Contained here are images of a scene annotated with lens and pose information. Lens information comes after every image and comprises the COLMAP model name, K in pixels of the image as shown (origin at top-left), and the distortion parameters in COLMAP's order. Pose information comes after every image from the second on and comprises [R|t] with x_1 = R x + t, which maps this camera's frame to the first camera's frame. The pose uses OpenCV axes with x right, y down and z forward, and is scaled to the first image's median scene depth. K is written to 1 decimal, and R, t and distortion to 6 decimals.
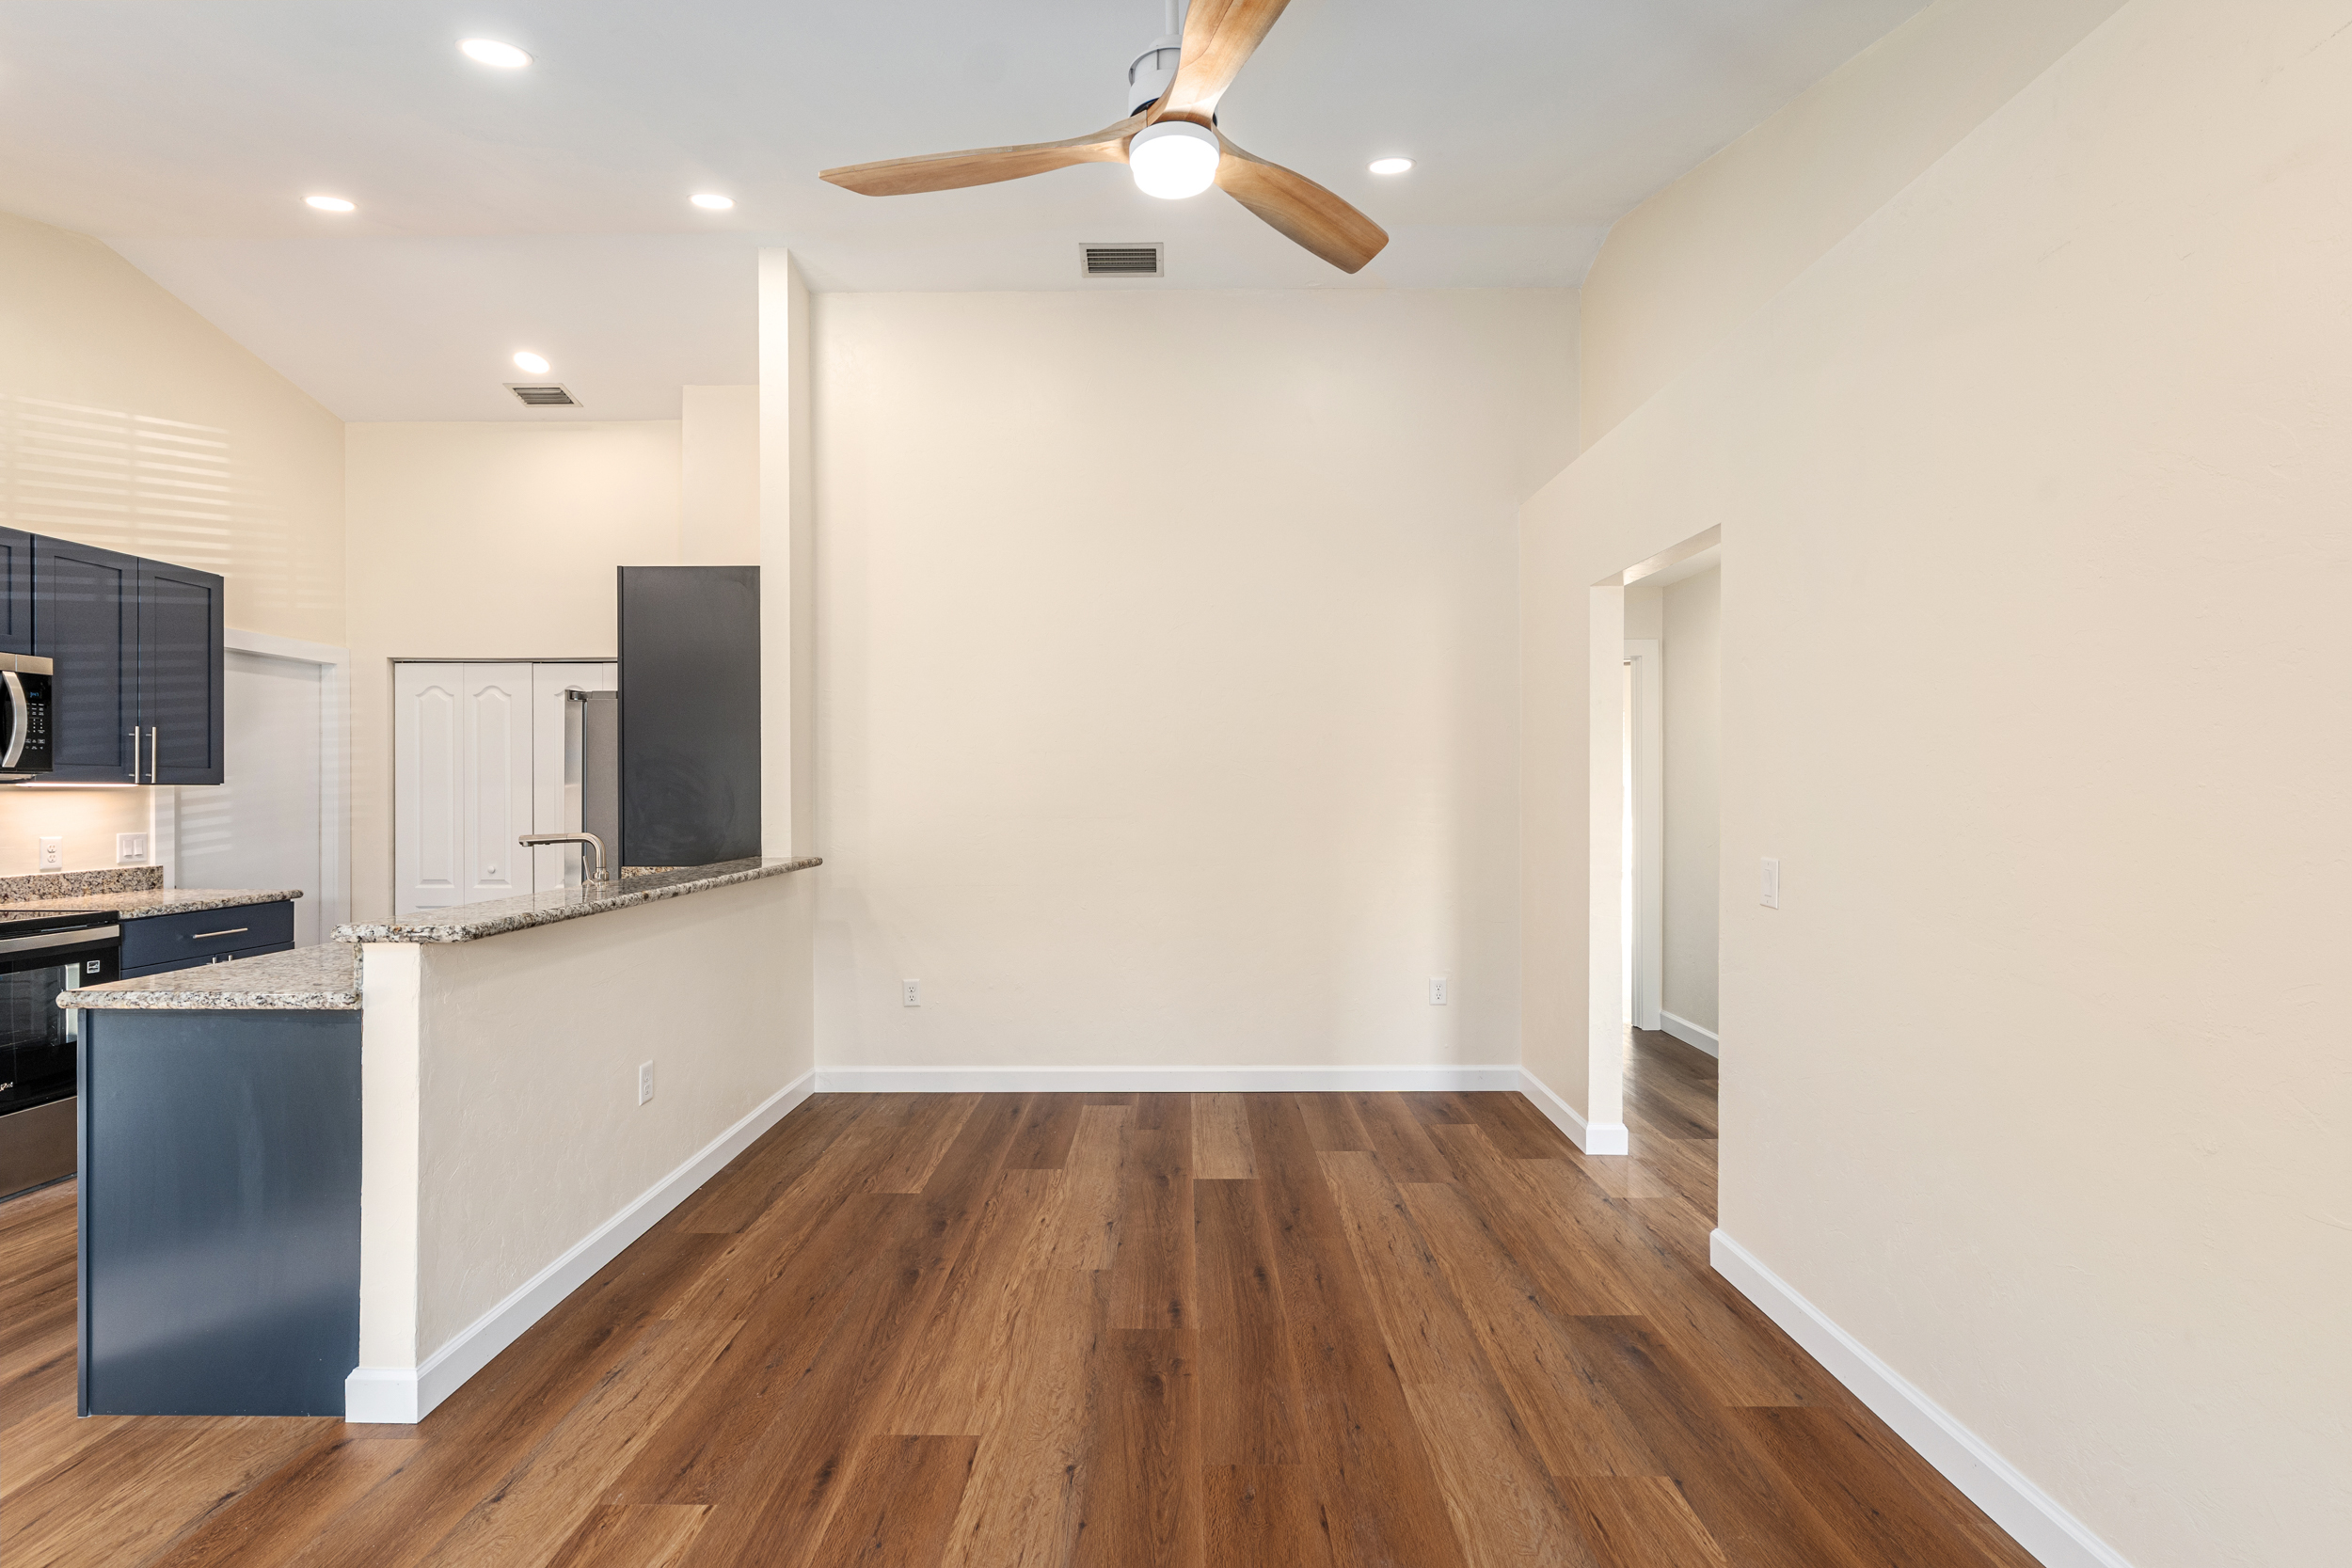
lens RADIAL K [[1054.3, 0, 1161.5], [0, 1054.3, 785.9], [0, 0, 1]] dist [0.000485, 0.000086]
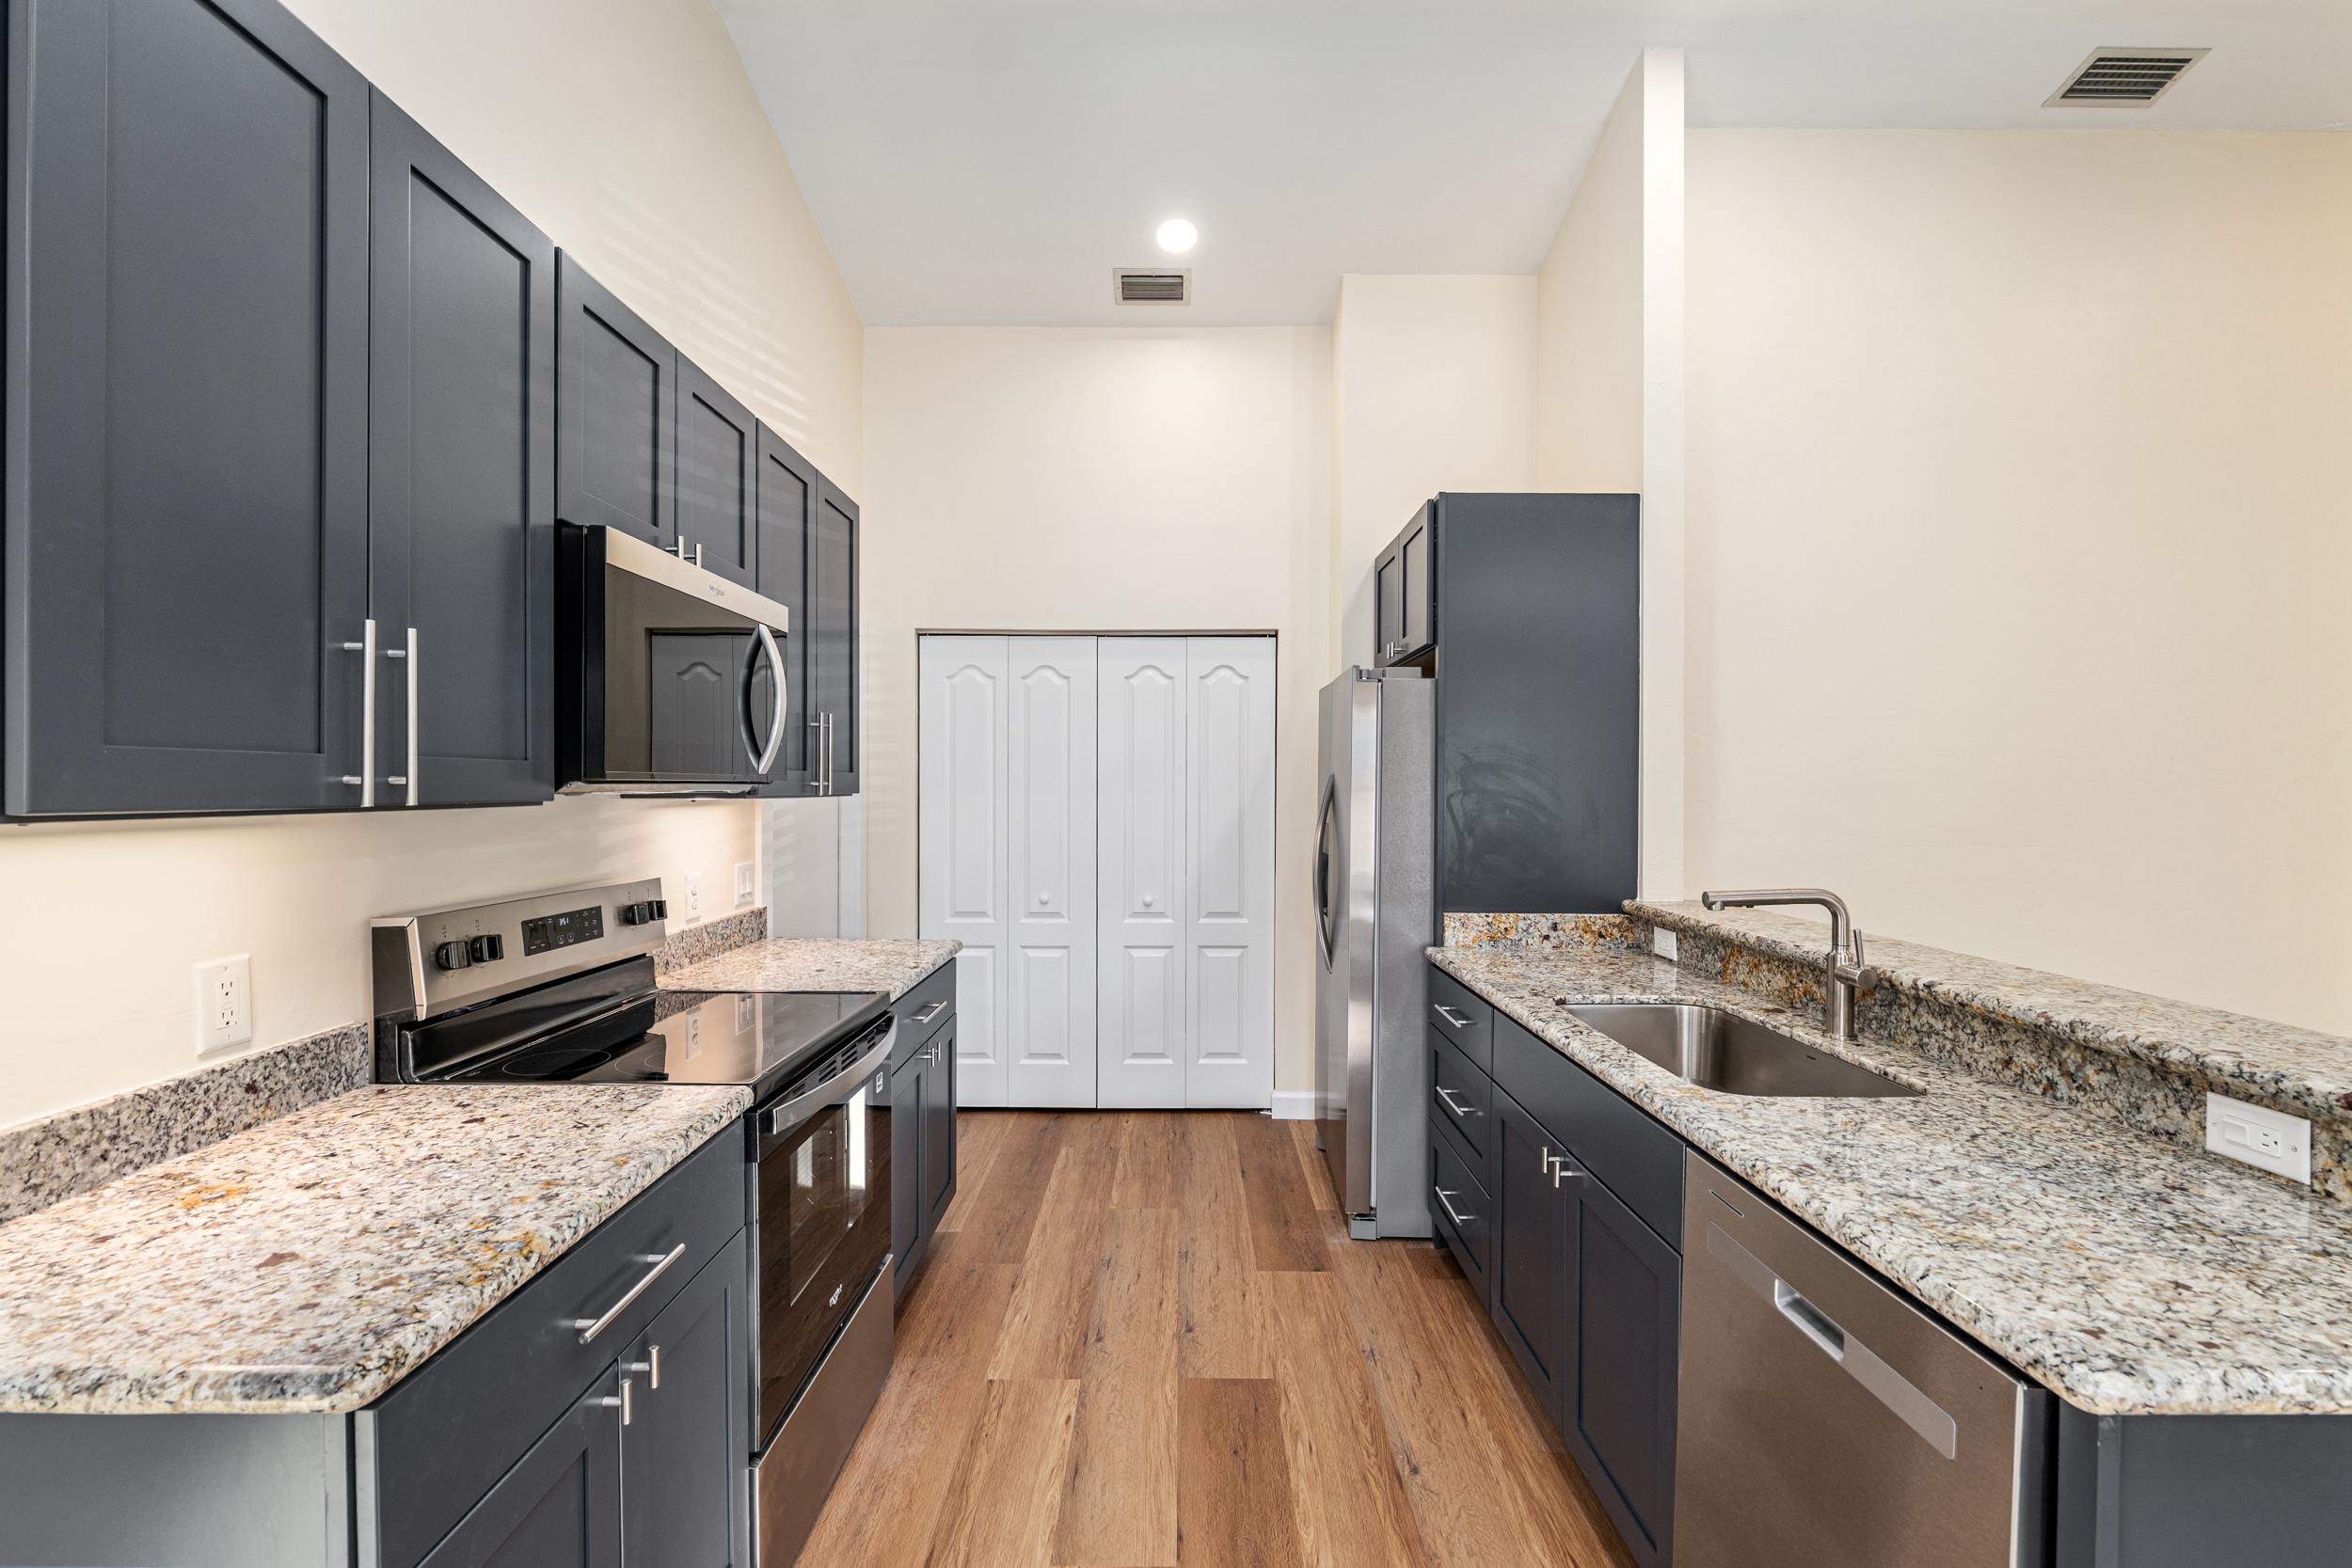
lens RADIAL K [[985.2, 0, 1193.5], [0, 985.2, 789.6], [0, 0, 1]] dist [-0.005837, -0.000560]
pose [[0.999792, 0.006142, 0.019430, -0.761950], [-0.006288, 0.999952, 0.007491, -0.012240], [-0.019383, -0.007611, 0.999783, 0.373252]]
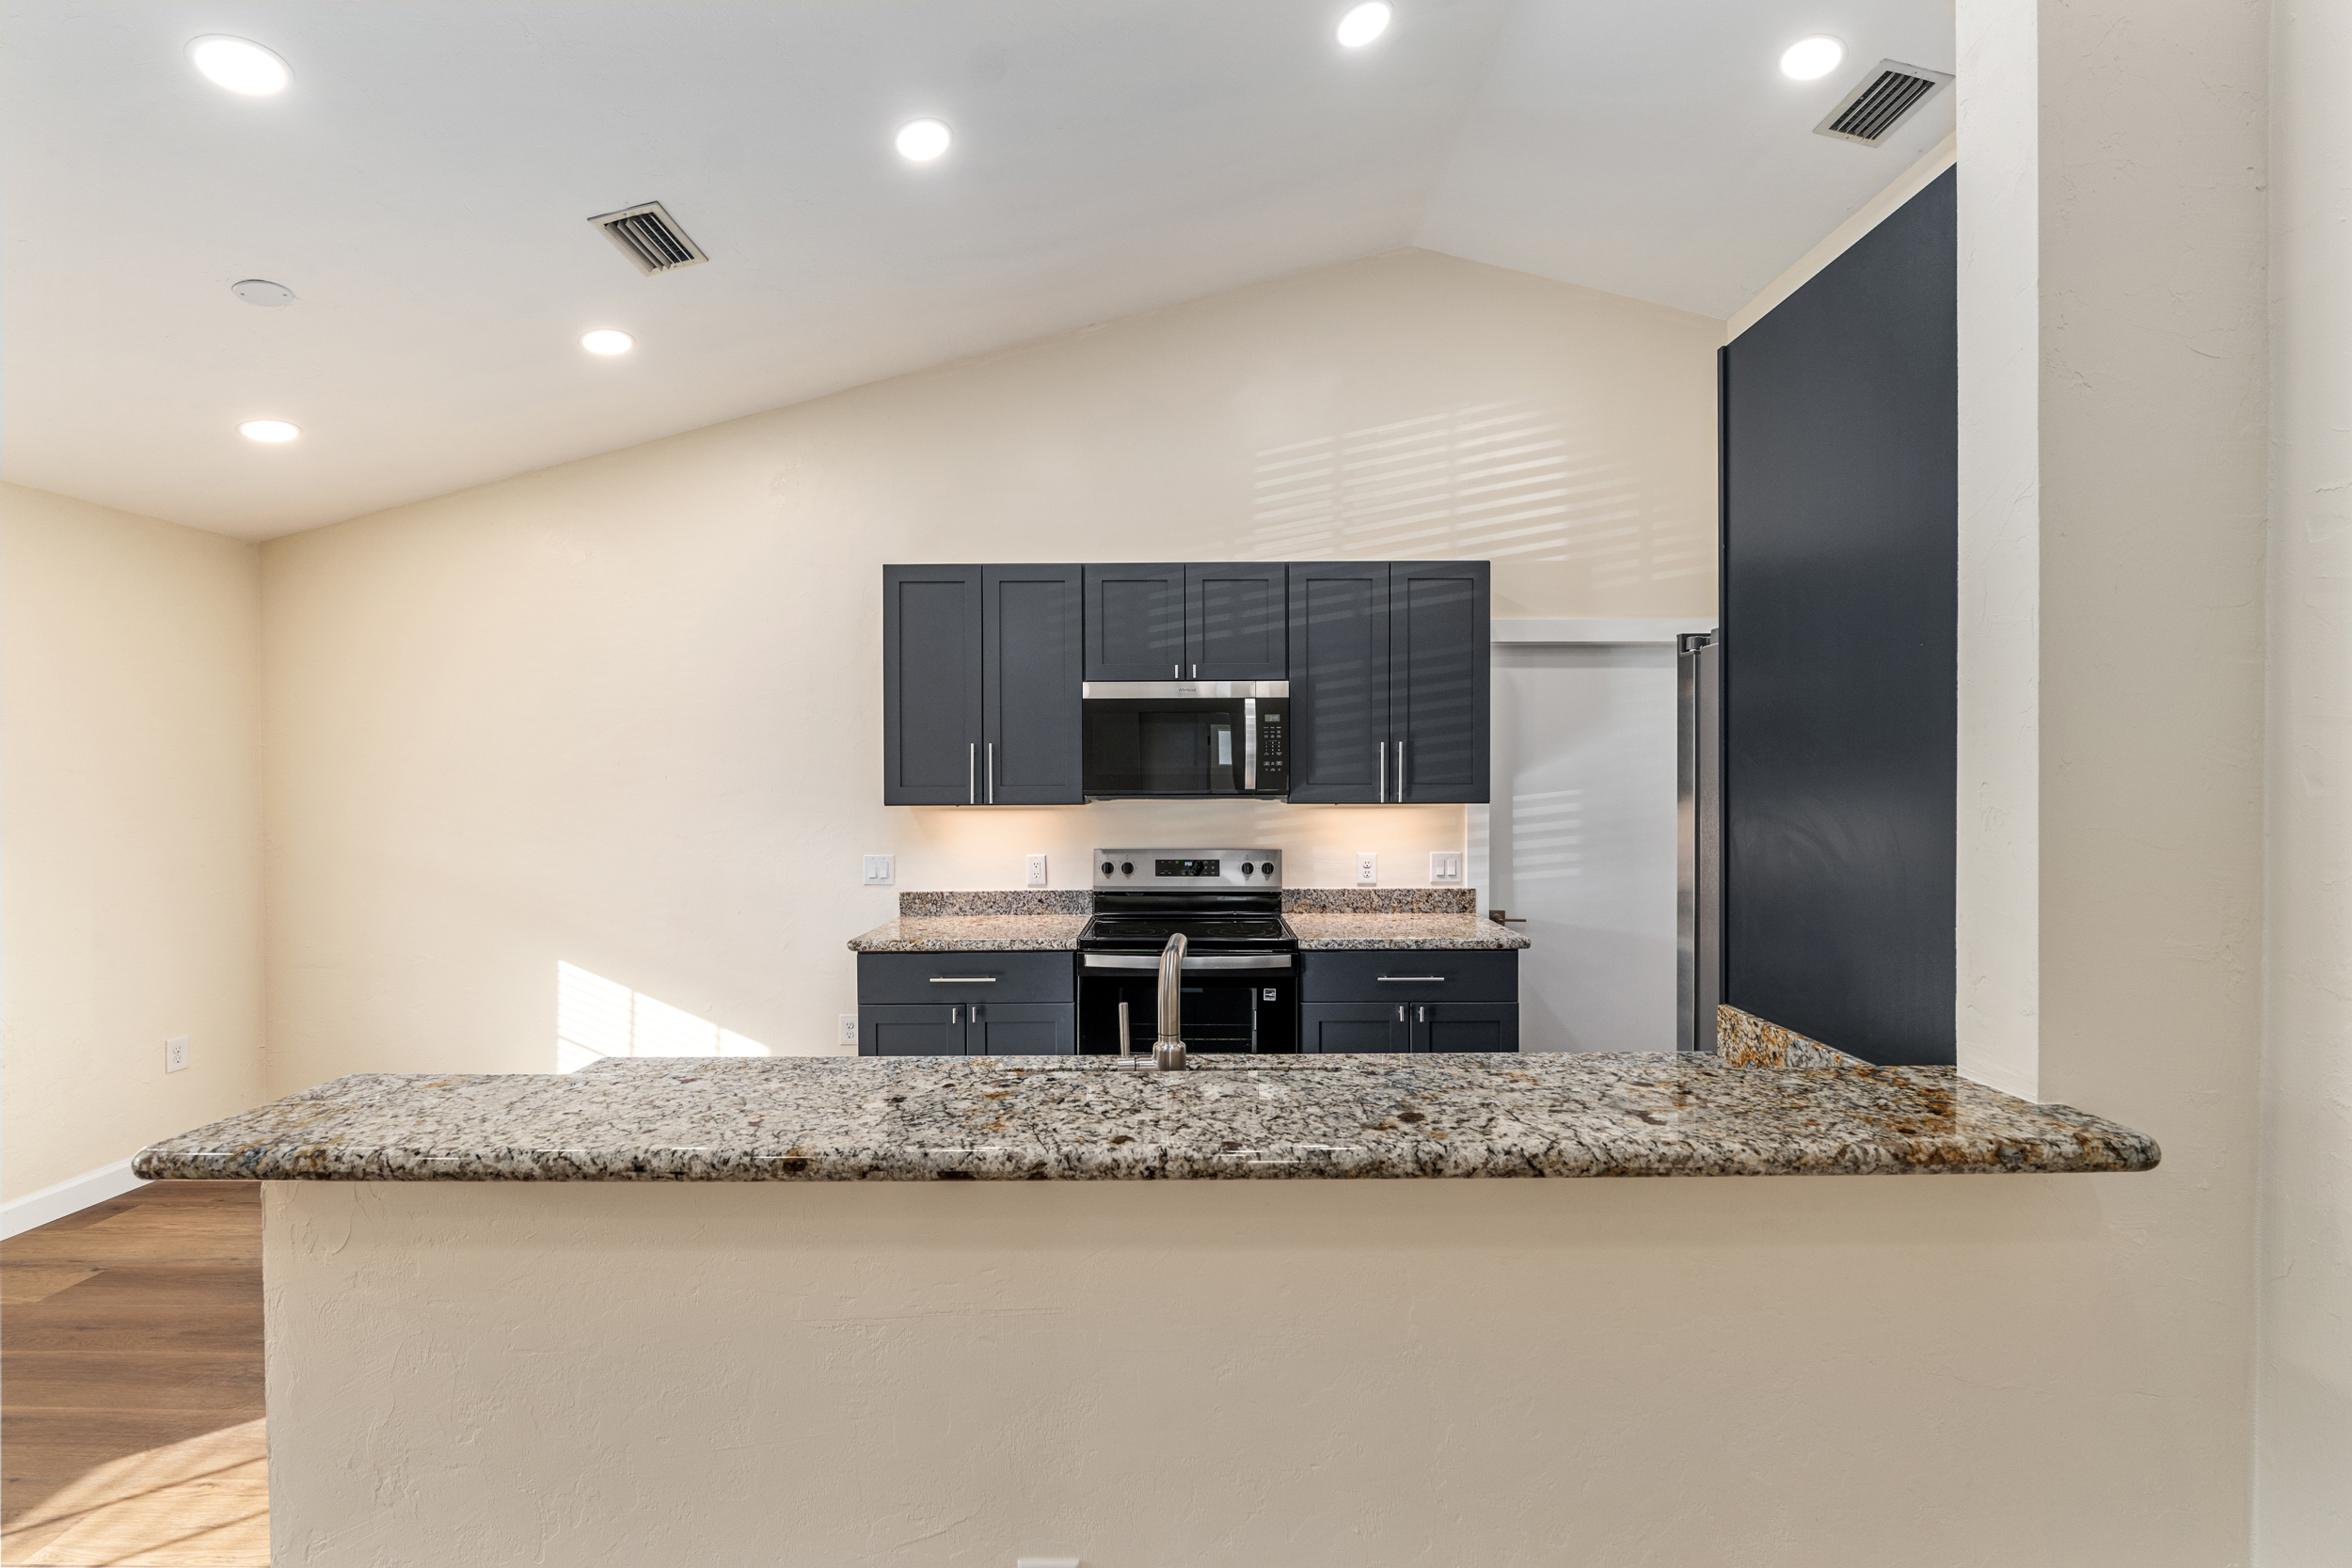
lens RADIAL K [[985.2, 0, 1175.9], [0, 985.2, 792.7], [0, 0, 1]] dist [-0.005837, -0.000560]
pose [[0.015064, 0.010914, -0.999827, -0.098326], [0.006119, 0.999921, 0.011007, -0.023215], [0.999868, -0.006283, 0.014996, 0.832290]]
